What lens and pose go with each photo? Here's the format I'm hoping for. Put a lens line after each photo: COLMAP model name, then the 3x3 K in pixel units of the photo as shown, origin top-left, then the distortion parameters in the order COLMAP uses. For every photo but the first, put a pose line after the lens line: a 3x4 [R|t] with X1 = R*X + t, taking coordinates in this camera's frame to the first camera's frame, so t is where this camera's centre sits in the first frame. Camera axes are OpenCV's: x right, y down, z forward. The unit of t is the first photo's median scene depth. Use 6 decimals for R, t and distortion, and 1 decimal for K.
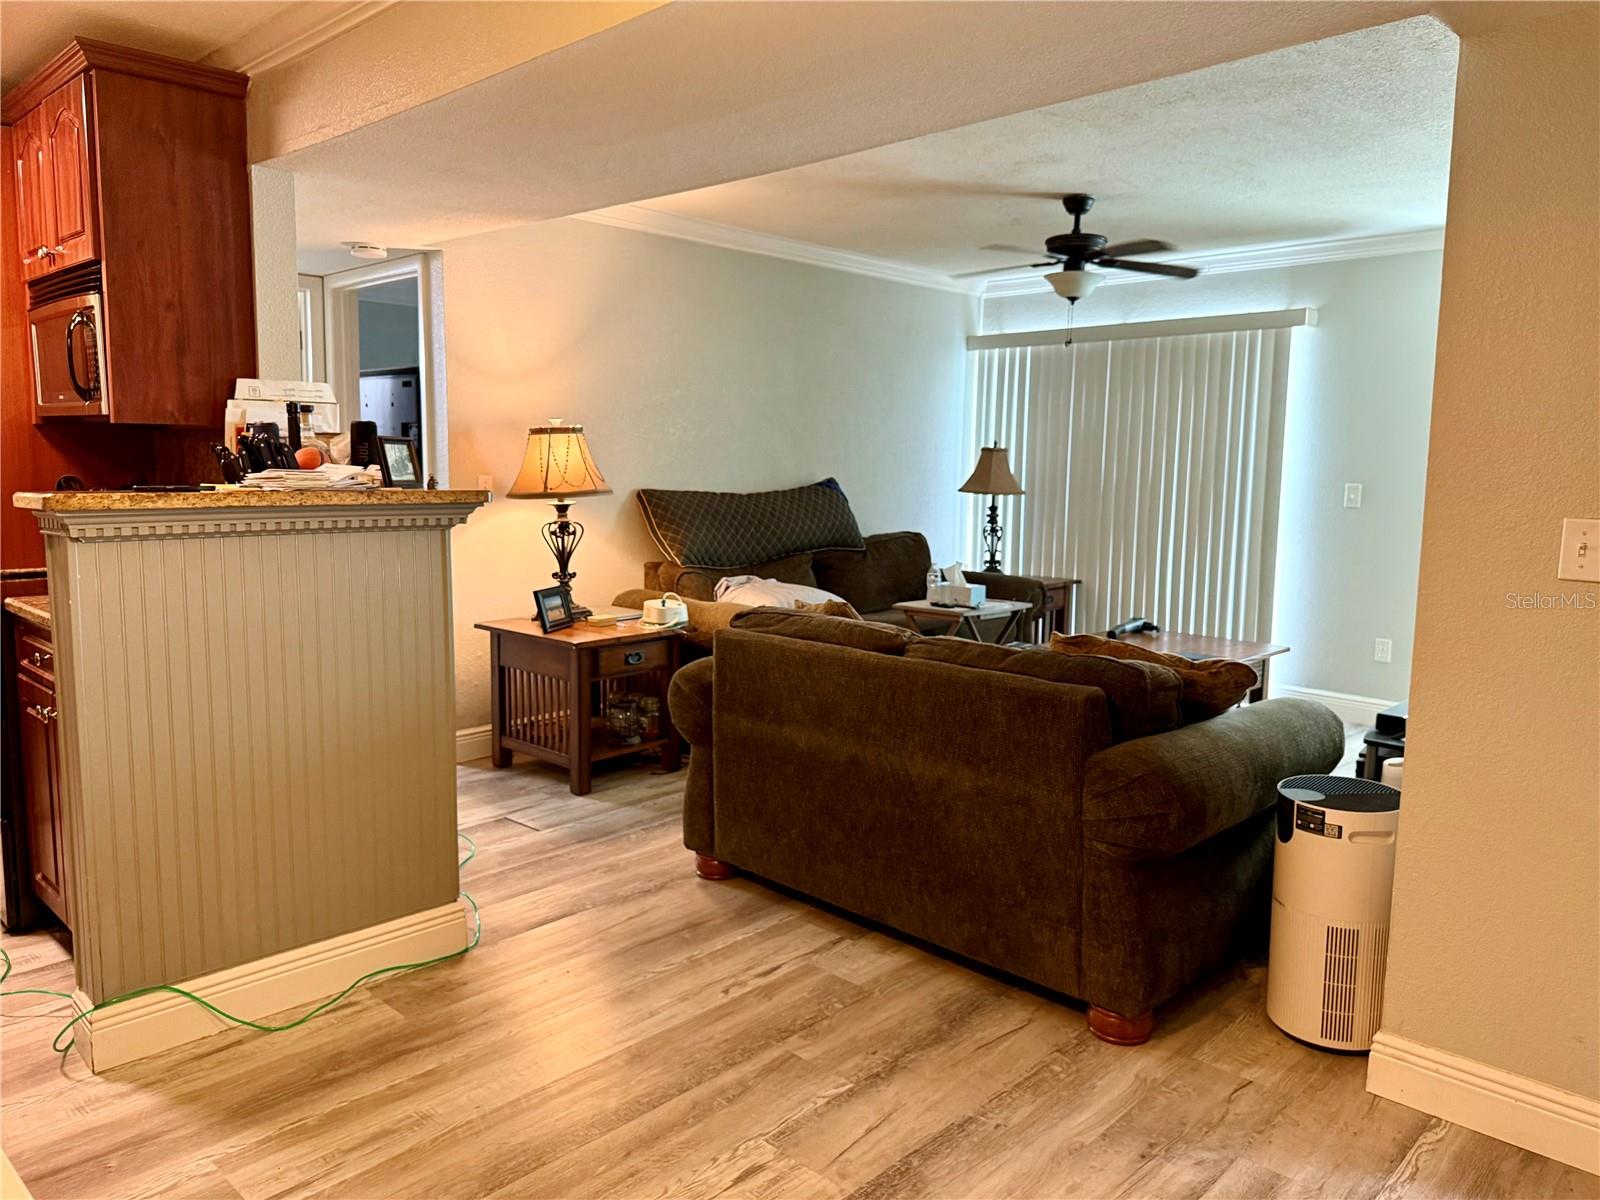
lens RADIAL K [[1136.6, 0, 794.0], [0, 1136.6, 595.7], [0, 0, 1]] dist [0.066178, -0.082804]
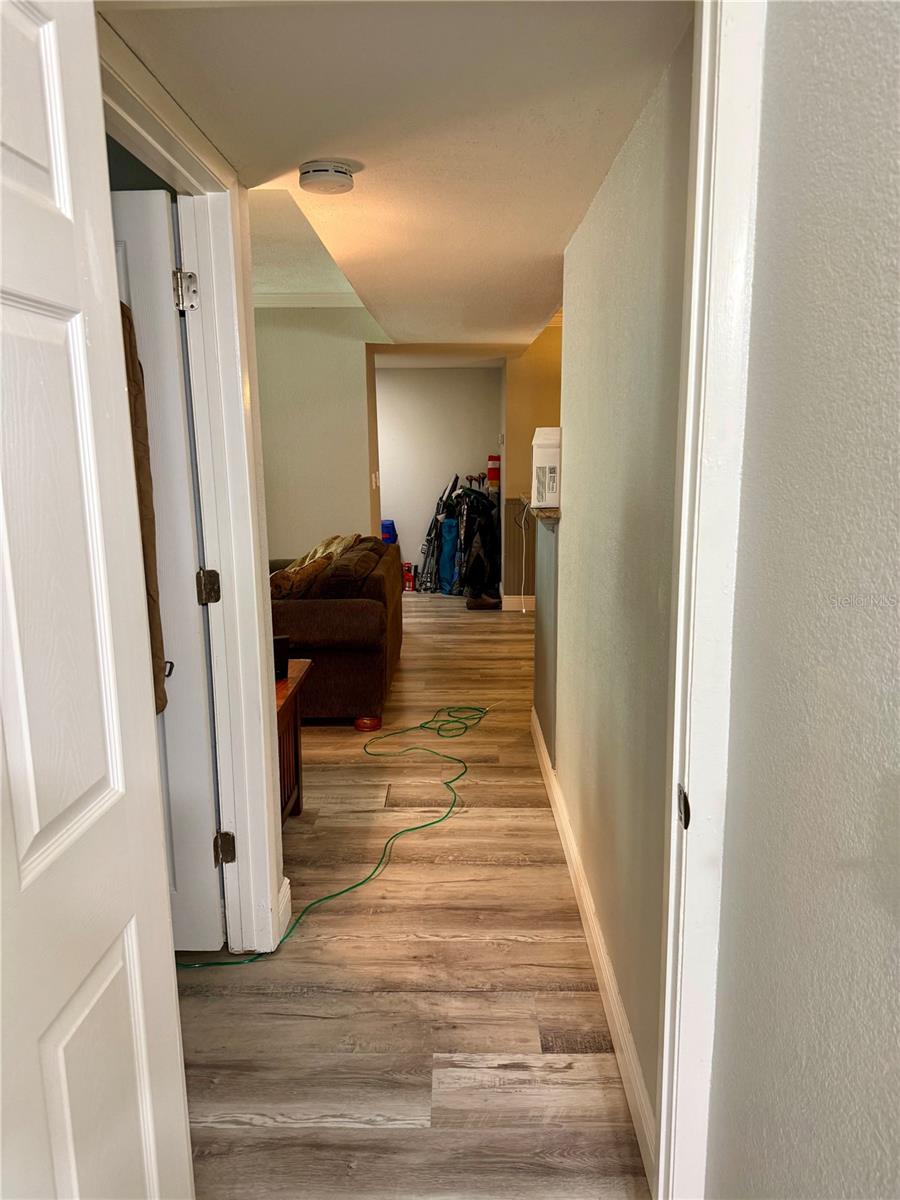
lens RADIAL K [[852.4, 0, 453.1], [0, 852.4, 602.9], [0, 0, 1]] dist [0.066178, -0.082804]
pose [[-0.692519, -0.150517, 0.705522, -0.895196], [0.084800, 0.954226, 0.286813, -0.246722], [-0.716398, 0.258452, -0.648056, 1.491756]]
